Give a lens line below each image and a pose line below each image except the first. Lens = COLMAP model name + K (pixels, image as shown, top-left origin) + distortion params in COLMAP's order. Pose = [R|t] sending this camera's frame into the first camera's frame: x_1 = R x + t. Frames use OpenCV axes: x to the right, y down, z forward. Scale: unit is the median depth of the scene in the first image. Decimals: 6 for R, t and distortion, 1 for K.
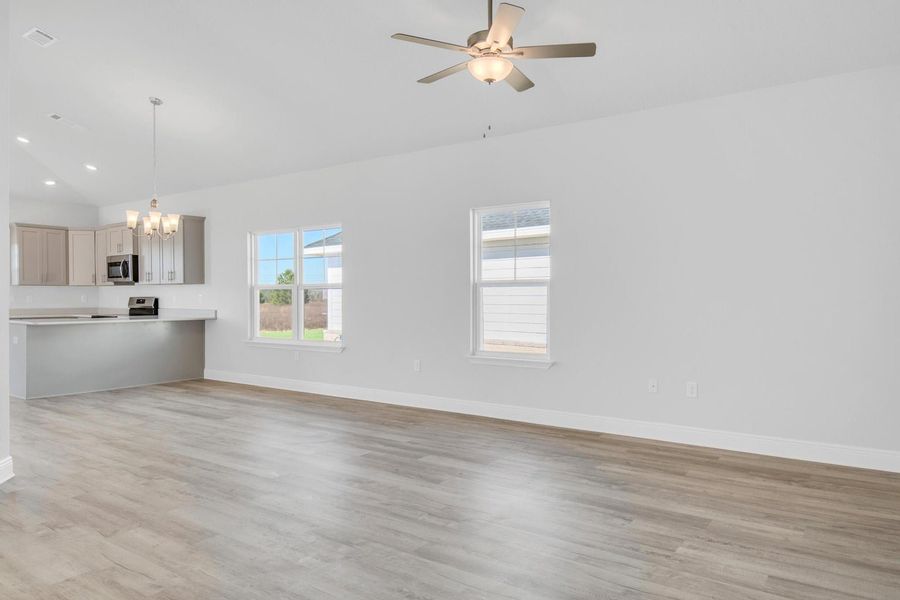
lens RADIAL K [[594.4, 0, 443.4], [0, 594.4, 299.3], [0, 0, 1]] dist [0.011603, 0.001650]
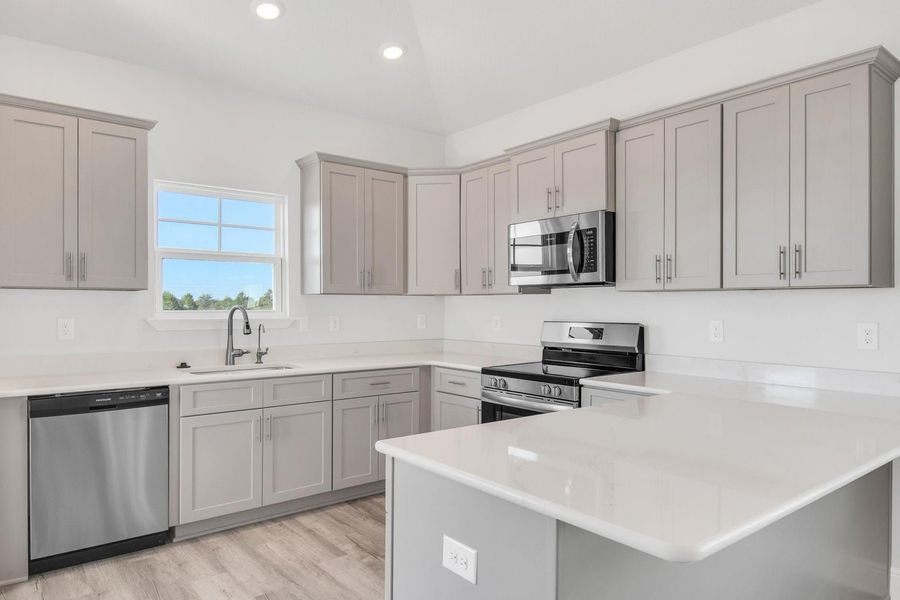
lens RADIAL K [[594.4, 0, 451.5], [0, 594.4, 303.5], [0, 0, 1]] dist [0.011603, 0.001650]
pose [[0.960924, -0.003169, -0.276796, -0.493903], [0.001585, 0.999981, -0.005947, -0.014393], [0.276810, 0.005276, 0.960910, 0.598501]]
